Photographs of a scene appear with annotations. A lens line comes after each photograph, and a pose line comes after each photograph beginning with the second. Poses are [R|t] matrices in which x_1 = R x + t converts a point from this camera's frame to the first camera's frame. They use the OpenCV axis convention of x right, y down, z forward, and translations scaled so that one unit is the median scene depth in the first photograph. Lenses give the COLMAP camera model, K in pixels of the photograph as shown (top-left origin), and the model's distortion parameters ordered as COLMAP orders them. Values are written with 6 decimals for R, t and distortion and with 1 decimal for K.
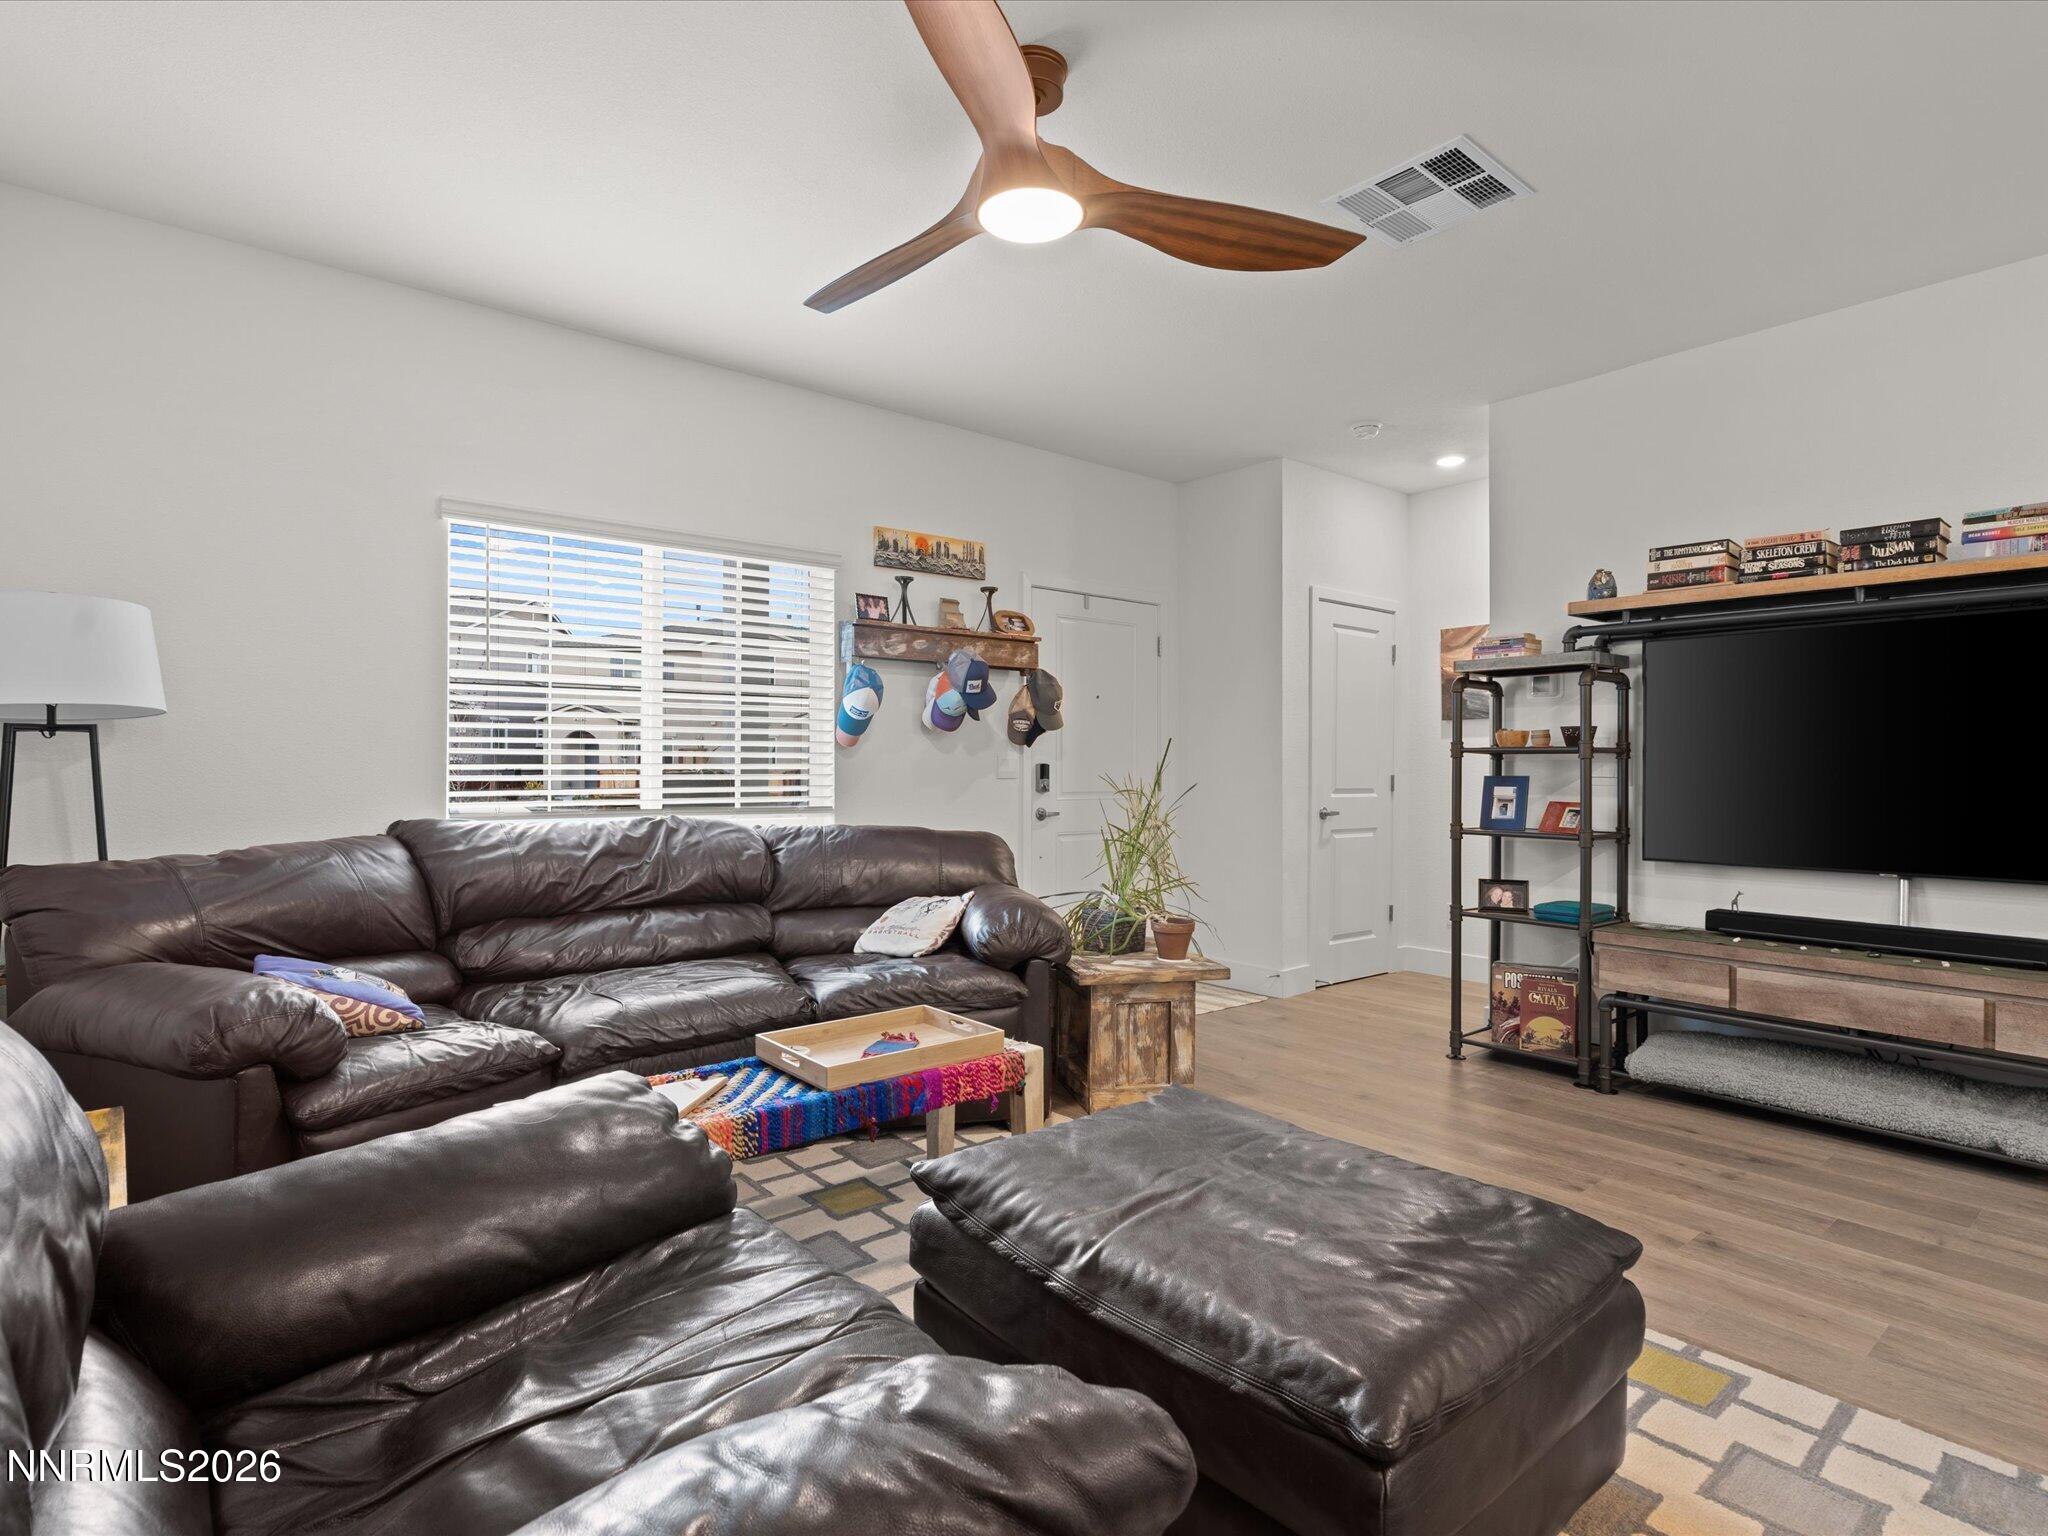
lens RADIAL K [[1041.9, 0, 1017.8], [0, 1041.9, 775.2], [0, 0, 1]] dist [-0.000783, -0.000021]
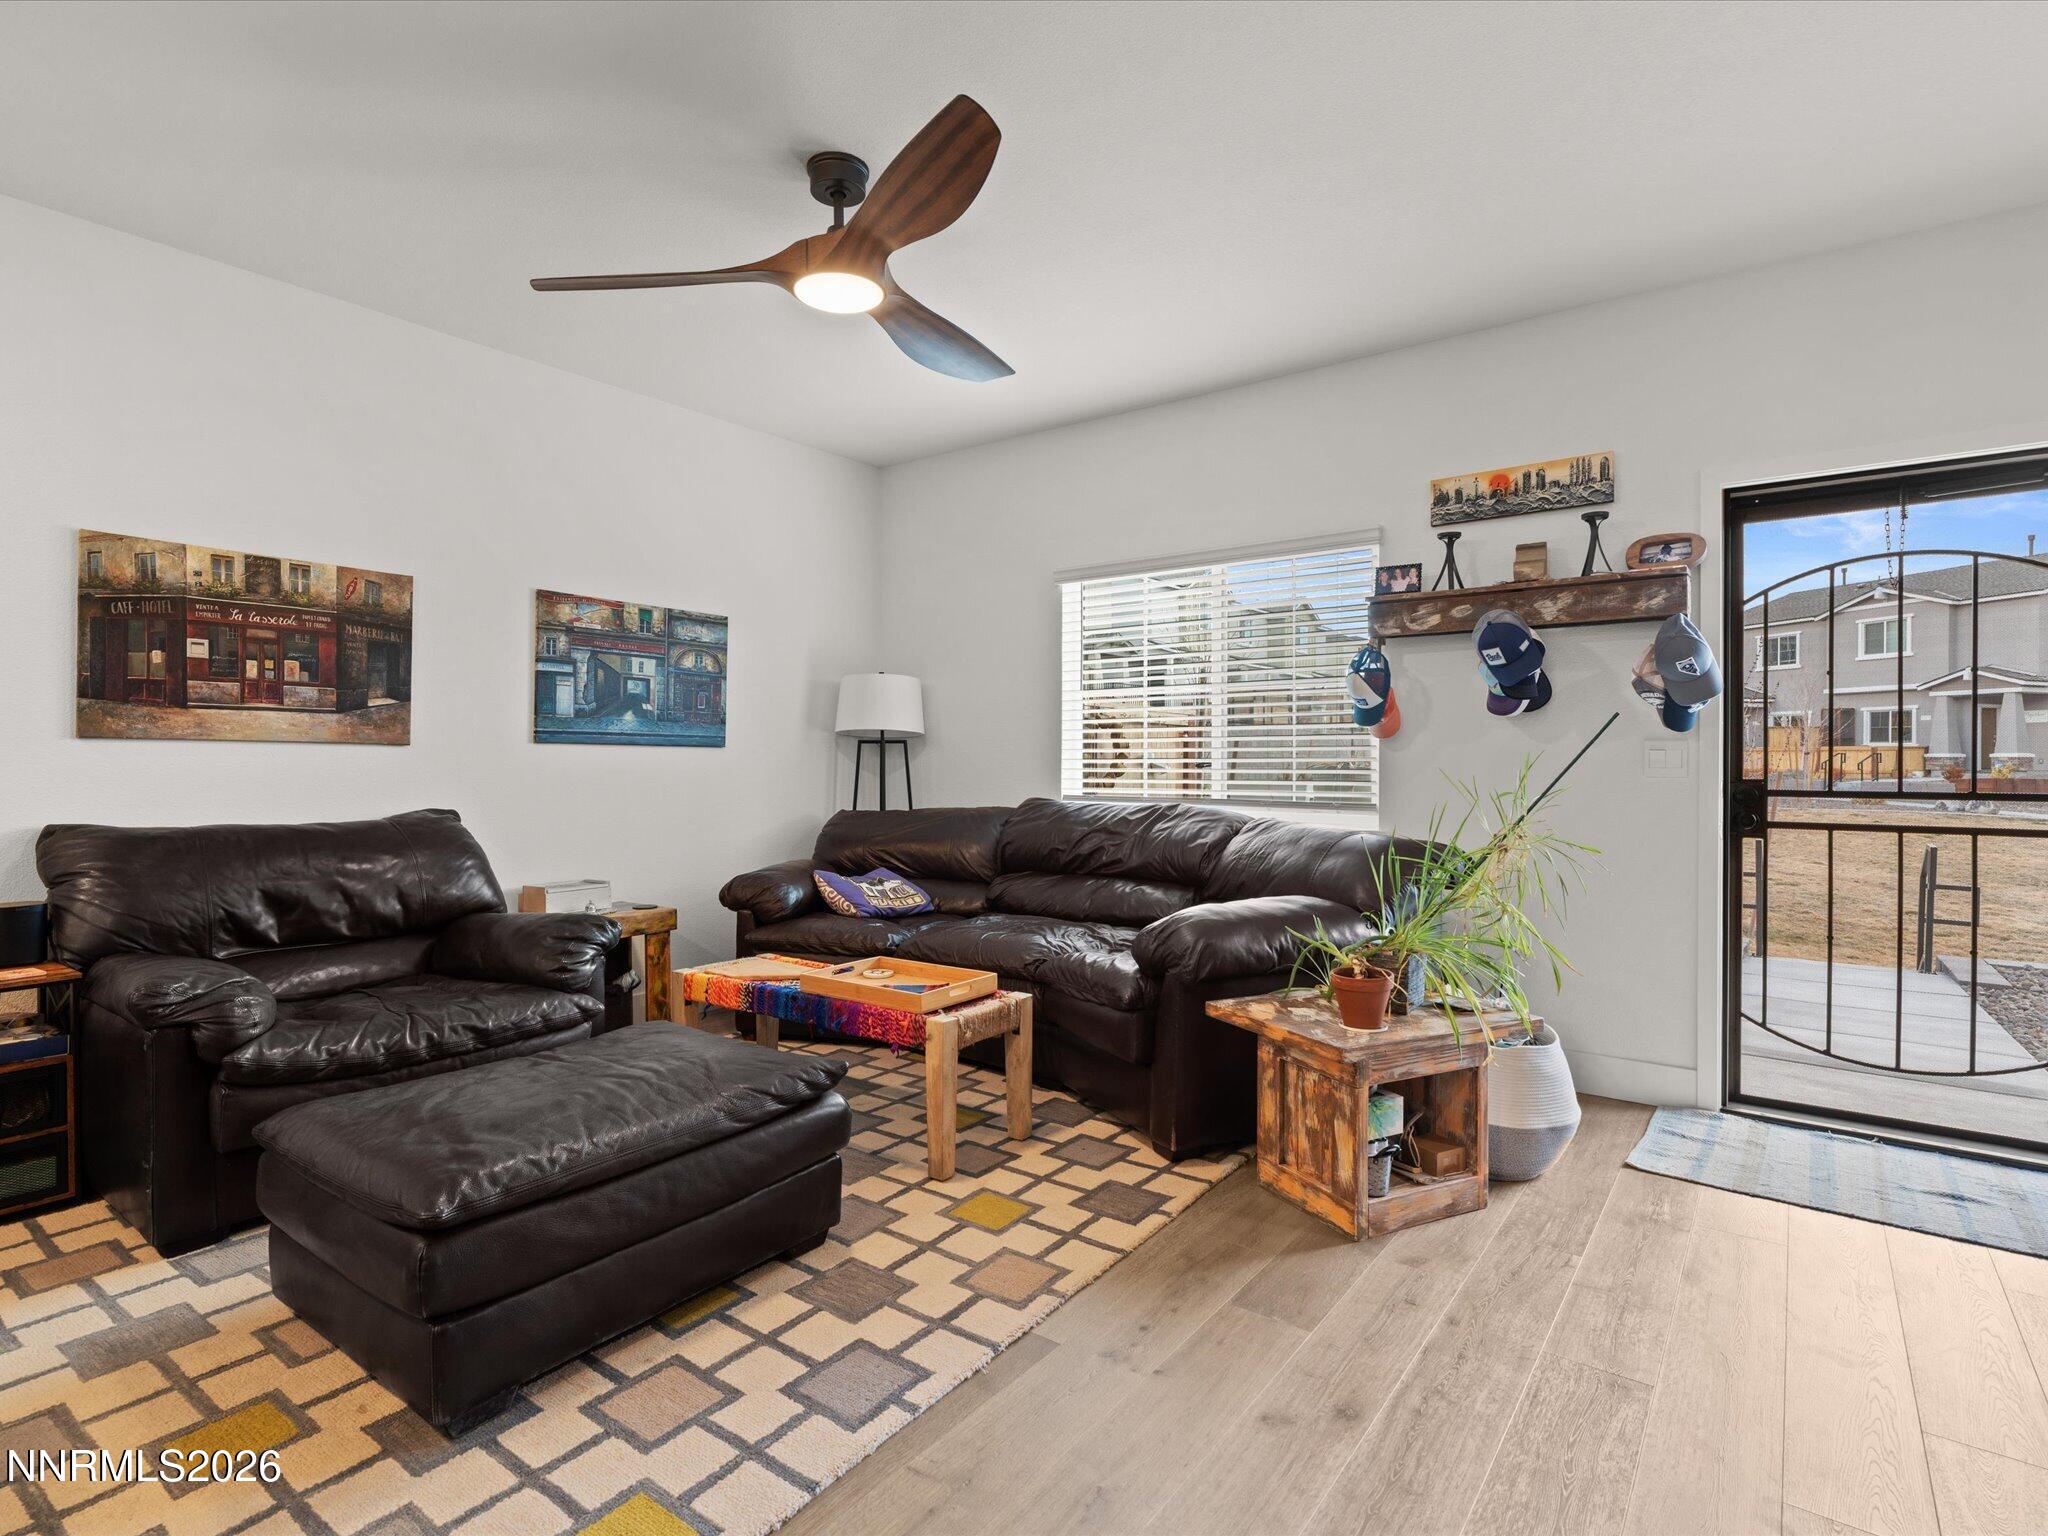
lens RADIAL K [[1041.9, 0, 1017.8], [0, 1041.9, 775.2], [0, 0, 1]] dist [-0.000783, -0.000021]
pose [[0.248546, 0.009323, -0.968575, 0.624540], [-0.008152, 0.999938, 0.007533, -0.000310], [0.968586, 0.006024, 0.248607, 0.468452]]
